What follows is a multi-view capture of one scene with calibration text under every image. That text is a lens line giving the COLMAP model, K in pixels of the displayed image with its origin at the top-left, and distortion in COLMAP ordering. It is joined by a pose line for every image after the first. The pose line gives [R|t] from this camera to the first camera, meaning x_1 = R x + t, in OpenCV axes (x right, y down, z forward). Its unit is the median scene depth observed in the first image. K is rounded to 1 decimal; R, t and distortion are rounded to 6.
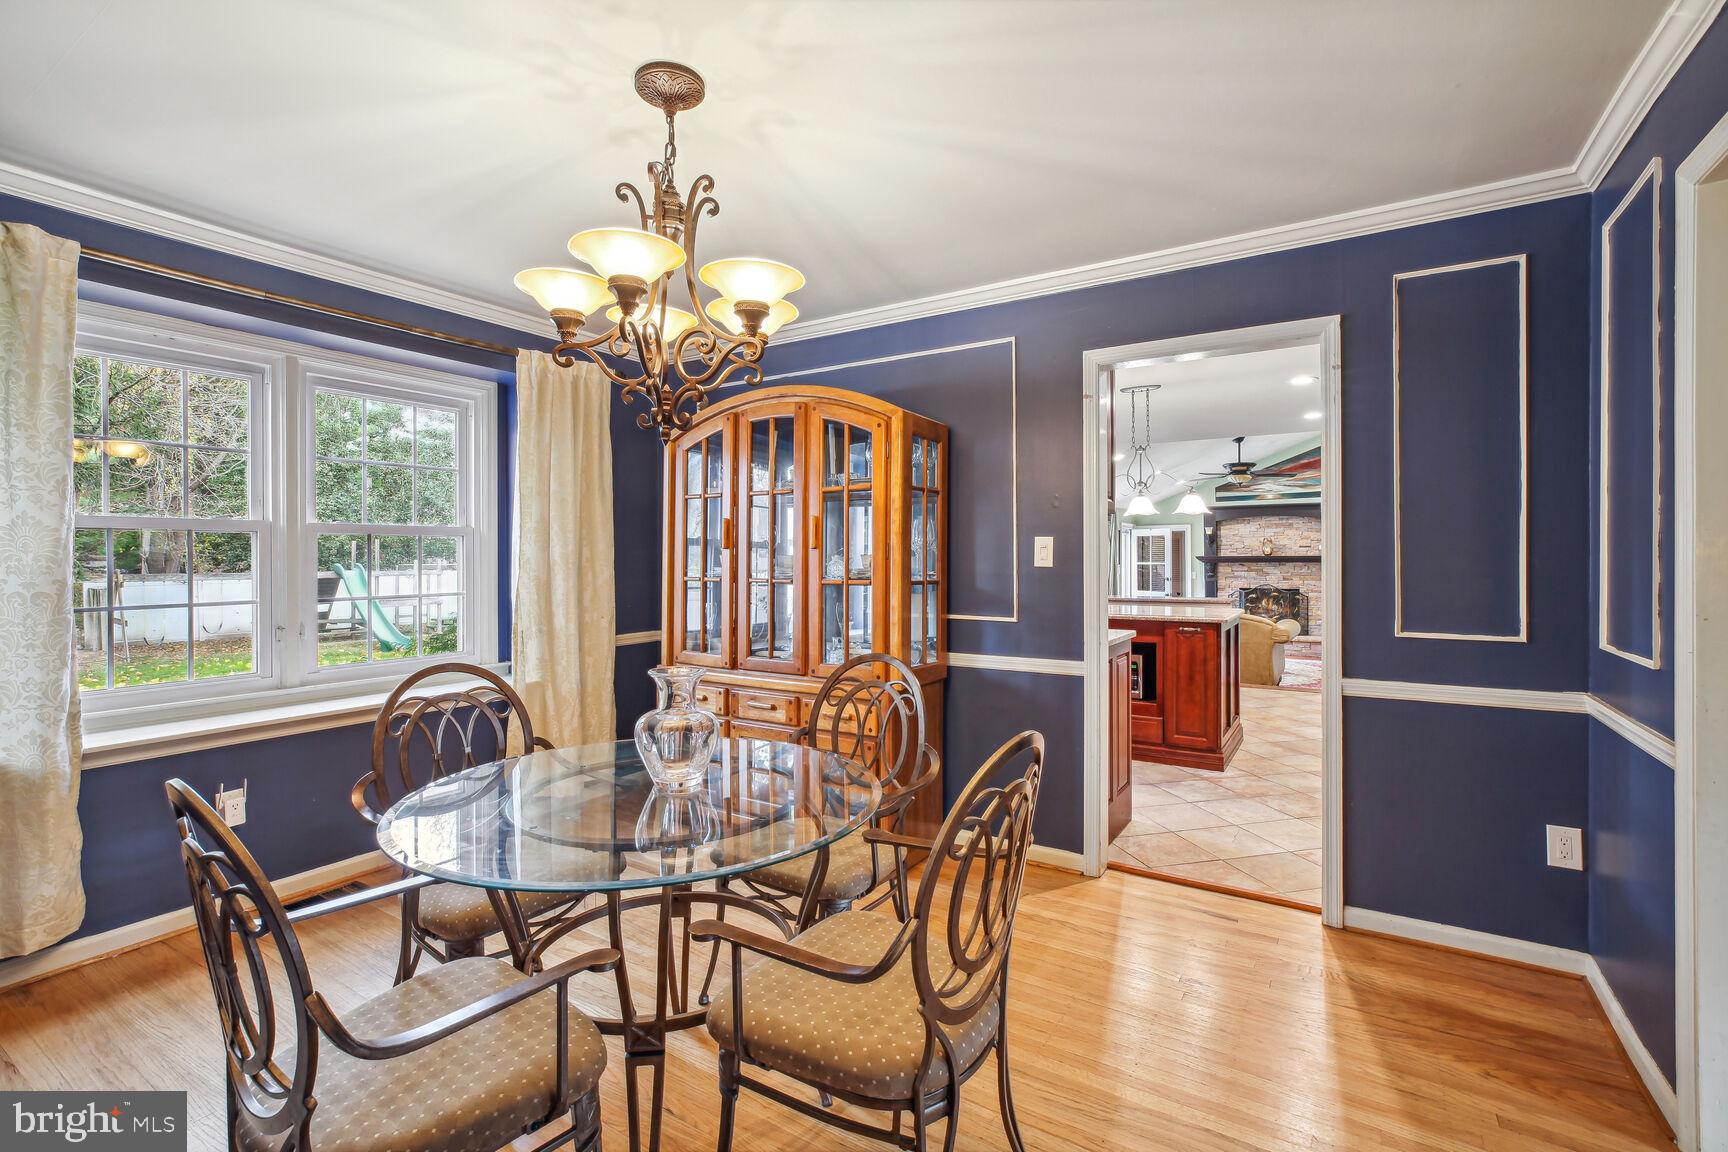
lens RADIAL K [[783.2, 0, 857.4], [0, 783.2, 560.5], [0, 0, 1]] dist [-0.017942, 0.004987]
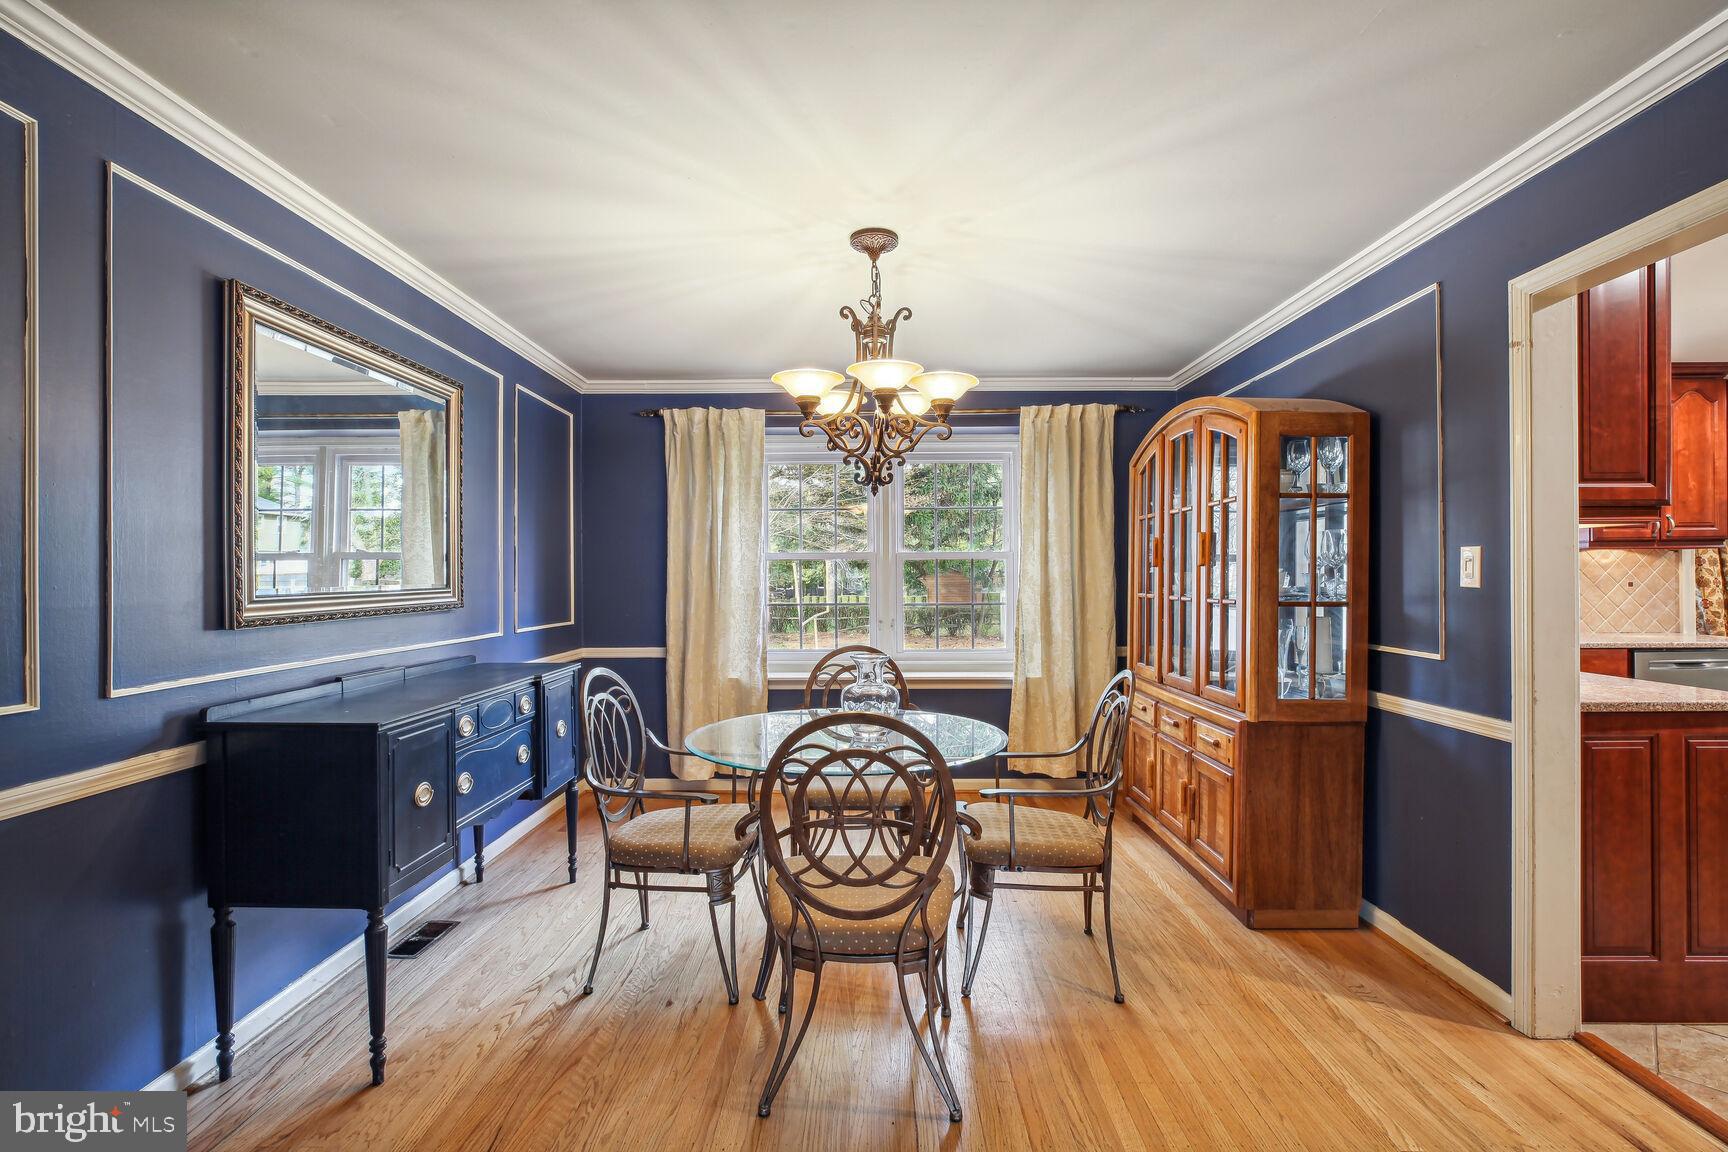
lens RADIAL K [[783.2, 0, 865.5], [0, 783.2, 582.0], [0, 0, 1]] dist [-0.017942, 0.004987]
pose [[0.537083, 0.005732, -0.843510, 0.539826], [-0.001330, 0.999981, 0.005949, -0.000597], [0.843528, -0.002073, 0.537081, 0.130476]]
